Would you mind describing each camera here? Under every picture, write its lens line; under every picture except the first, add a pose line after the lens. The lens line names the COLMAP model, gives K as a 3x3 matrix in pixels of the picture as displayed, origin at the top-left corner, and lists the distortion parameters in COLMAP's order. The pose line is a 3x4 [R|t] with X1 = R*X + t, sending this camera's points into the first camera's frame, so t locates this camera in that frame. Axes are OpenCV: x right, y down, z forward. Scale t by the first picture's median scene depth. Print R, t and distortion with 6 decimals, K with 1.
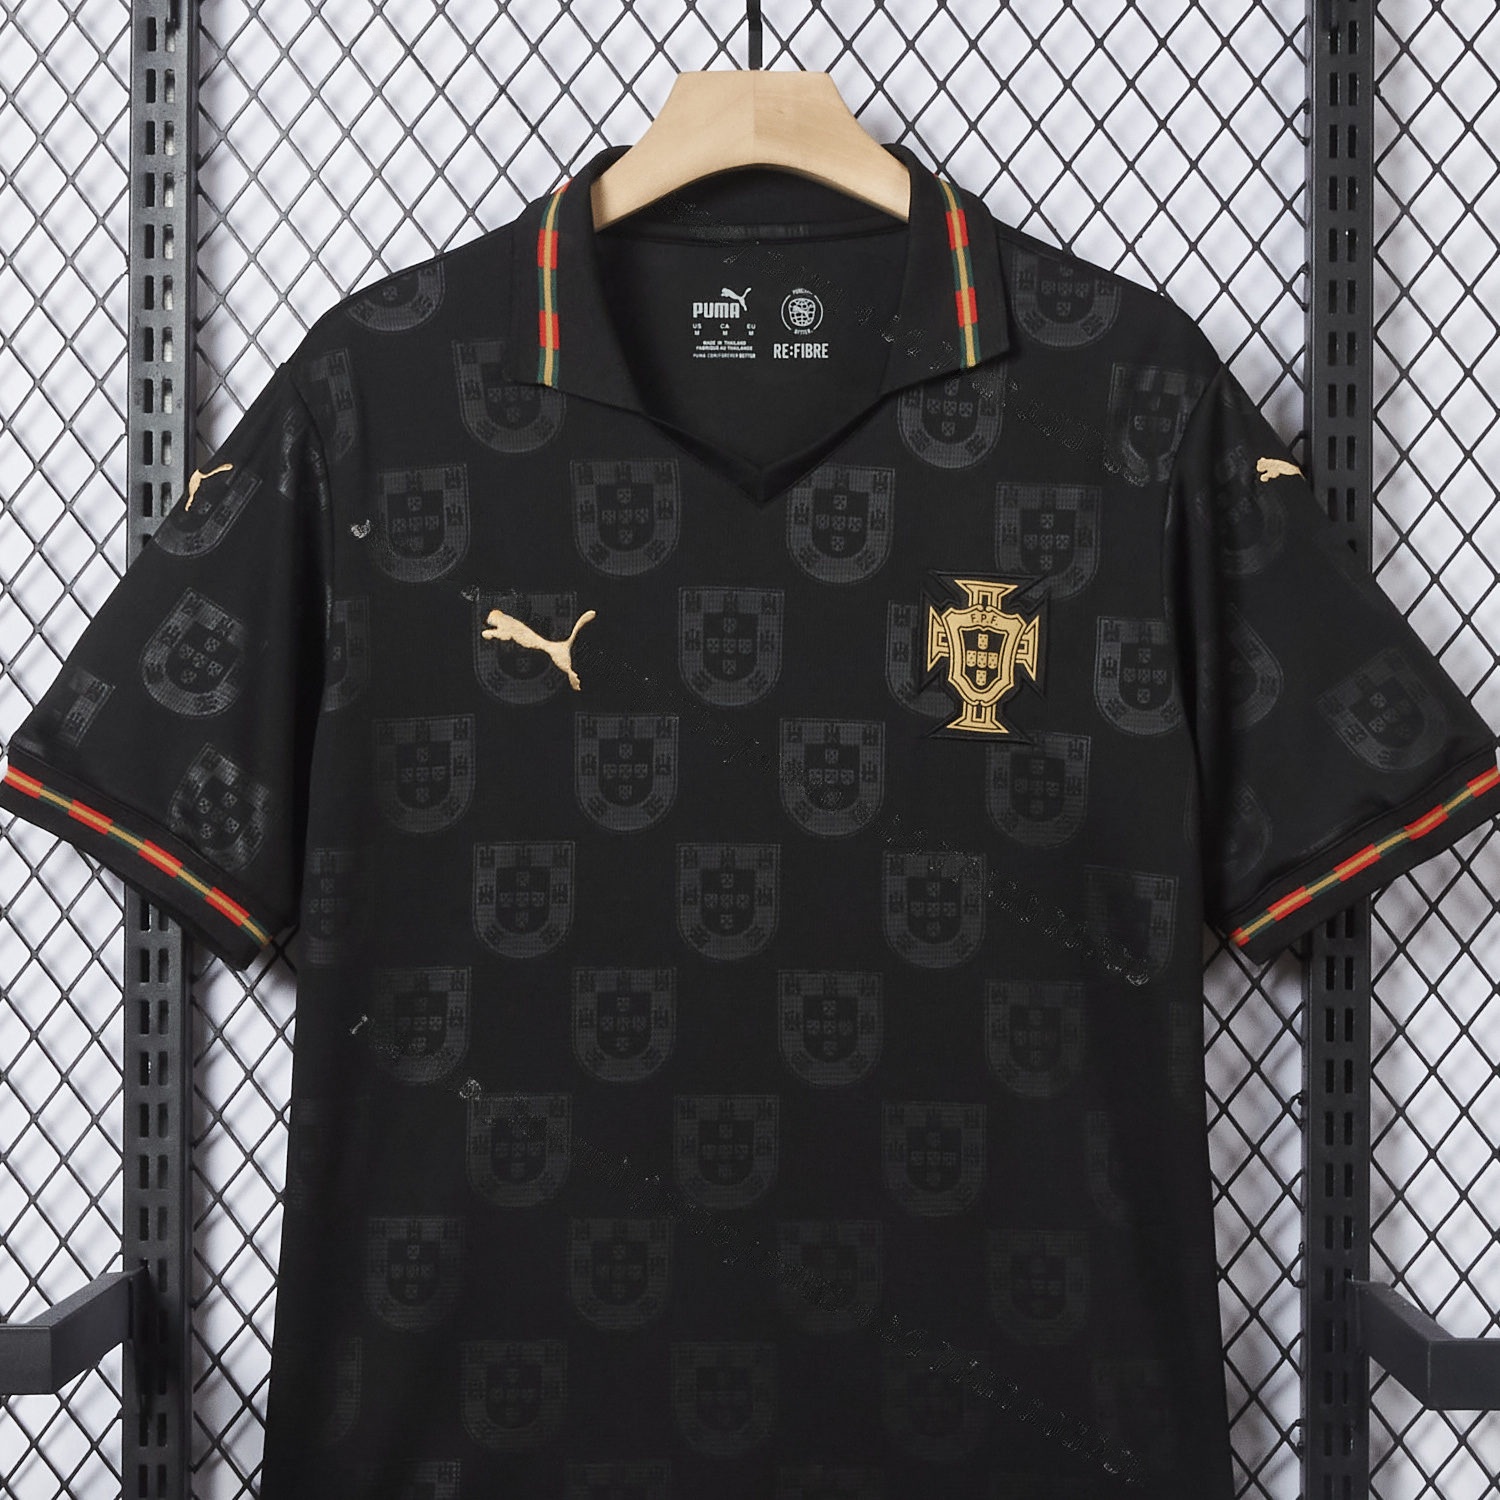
lens RADIAL K [[10568.9, 0, 749.8], [0, 10568.9, 744.7], [0, 0, 1]] dist [0.085733, 0.000000]
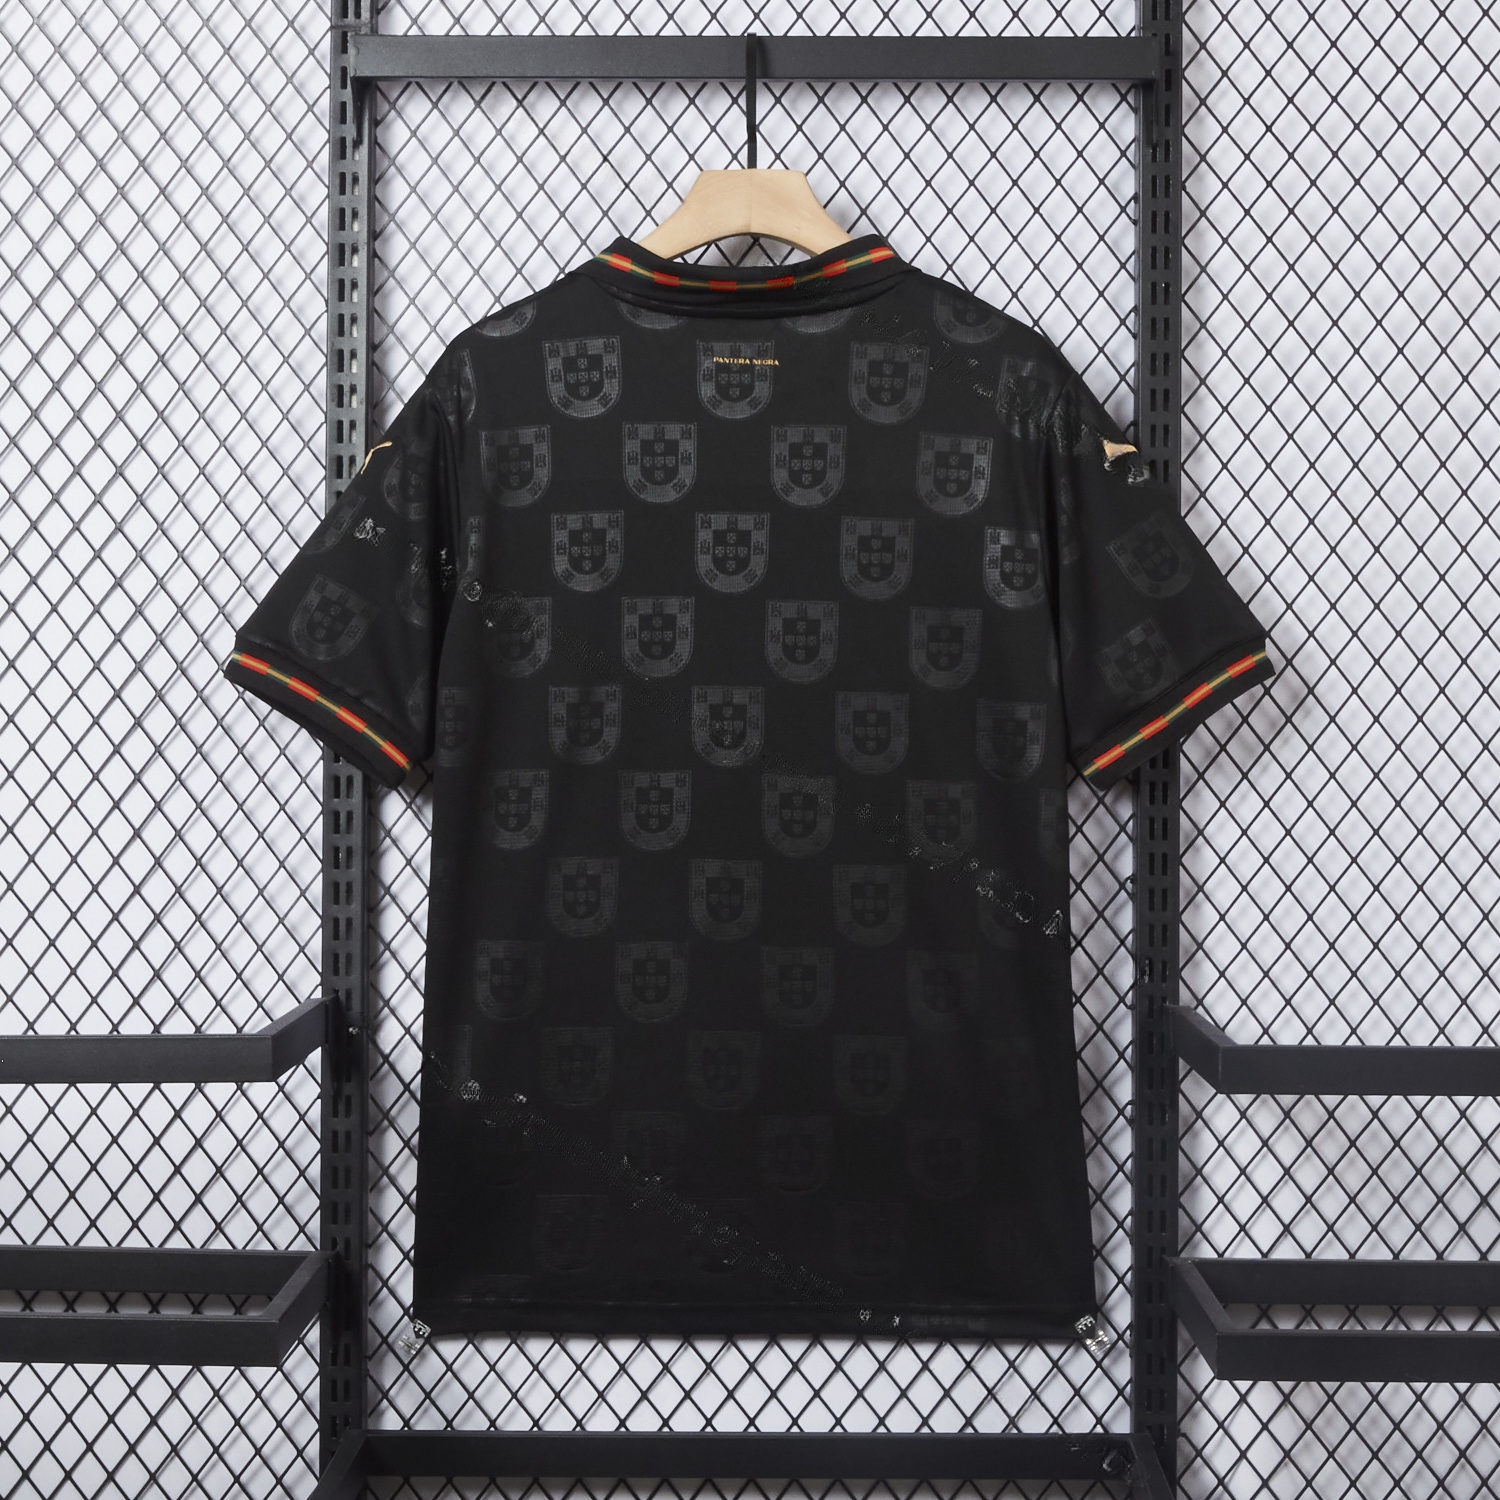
lens RADIAL K [[10568.9, 0, 749.2], [0, 10568.9, 753.4], [0, 0, 1]] dist [0.085733, 0.000000]
pose [[0.999947, 0.000693, -0.010295, 0.014512], [-0.001035, 0.999447, -0.033242, 0.064719], [0.010266, 0.033250, 0.999394, -0.454721]]
